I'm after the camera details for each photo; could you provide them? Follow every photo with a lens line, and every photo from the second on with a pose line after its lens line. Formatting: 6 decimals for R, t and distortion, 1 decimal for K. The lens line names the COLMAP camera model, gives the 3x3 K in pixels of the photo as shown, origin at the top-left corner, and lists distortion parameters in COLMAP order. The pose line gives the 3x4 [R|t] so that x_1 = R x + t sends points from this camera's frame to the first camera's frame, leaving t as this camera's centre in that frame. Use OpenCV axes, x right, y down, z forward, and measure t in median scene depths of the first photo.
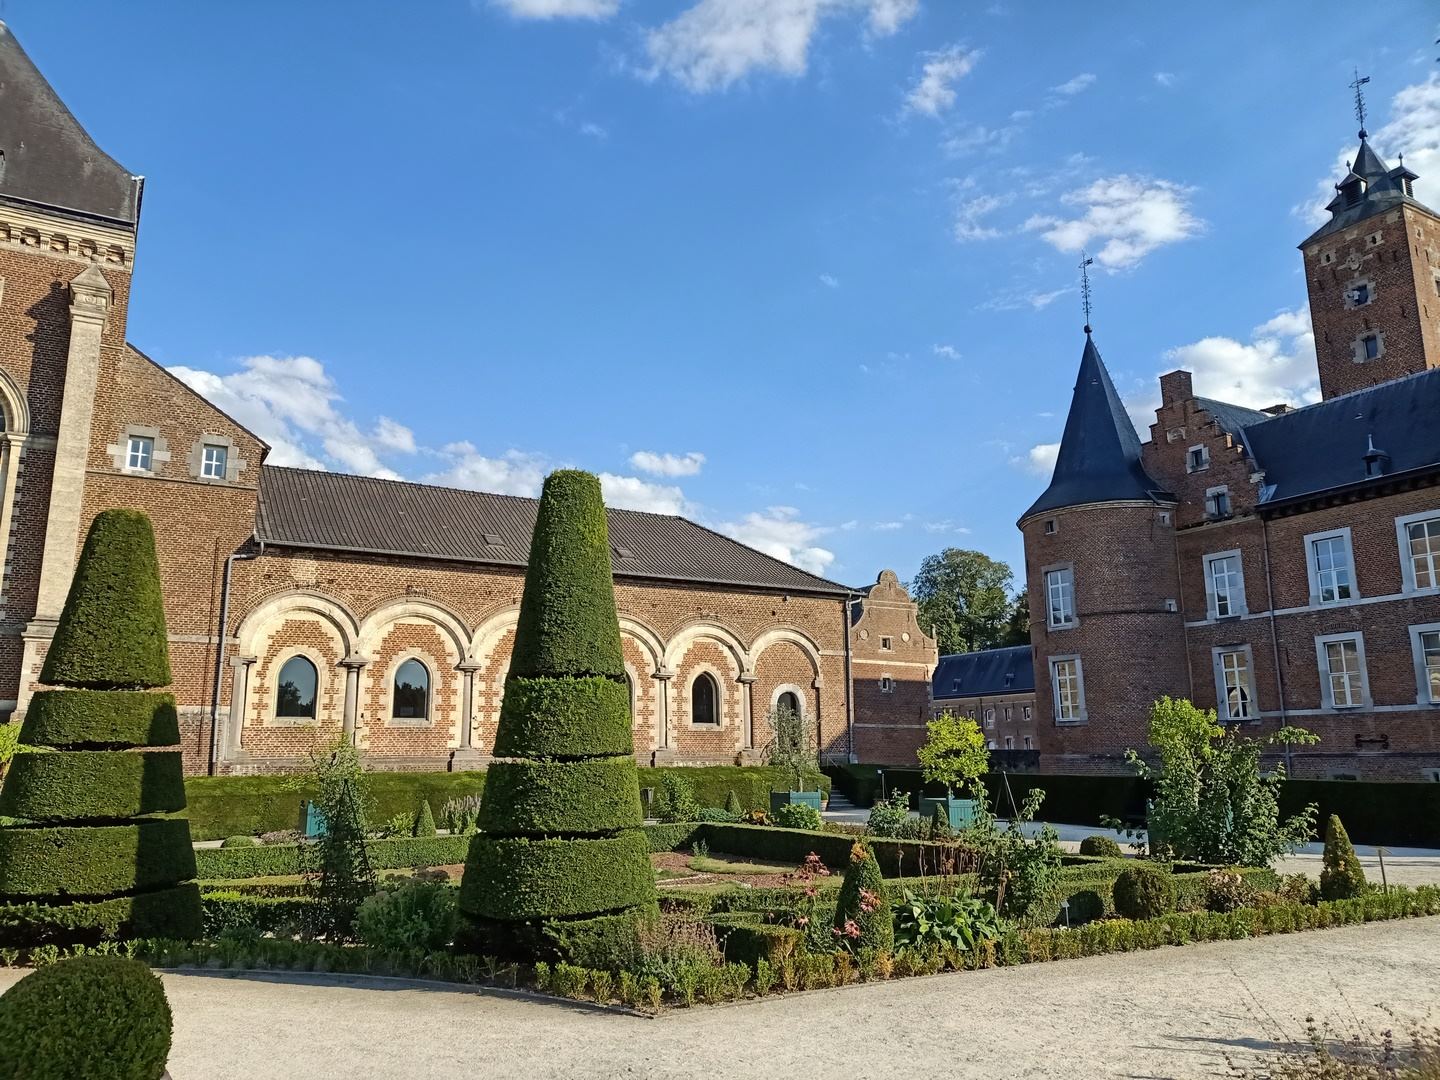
lens RADIAL K [[1079.2, 0, 720.0], [0, 1079.2, 540.0], [0, 0, 1]] dist [0.071512, -0.094998]
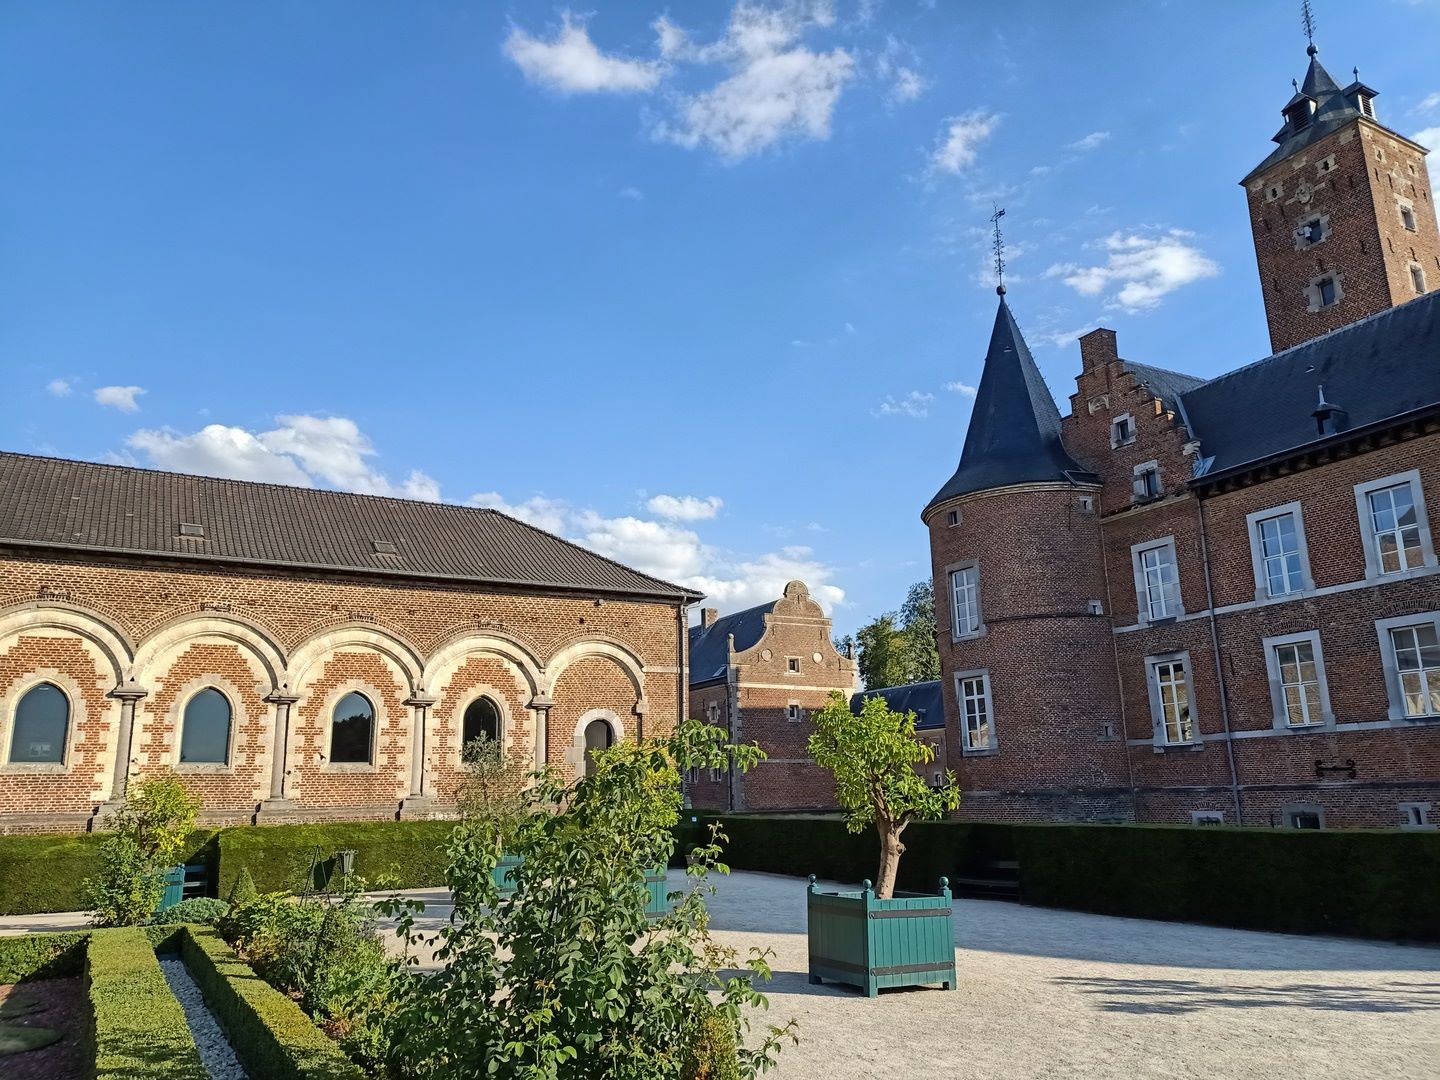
lens RADIAL K [[1079.2, 0, 720.0], [0, 1079.2, 540.0], [0, 0, 1]] dist [0.071512, -0.094998]
pose [[0.999785, -0.019173, -0.007920, 0.153057], [0.018888, 0.999224, -0.034565, 0.035921], [0.008577, 0.034408, 0.999371, 0.191782]]
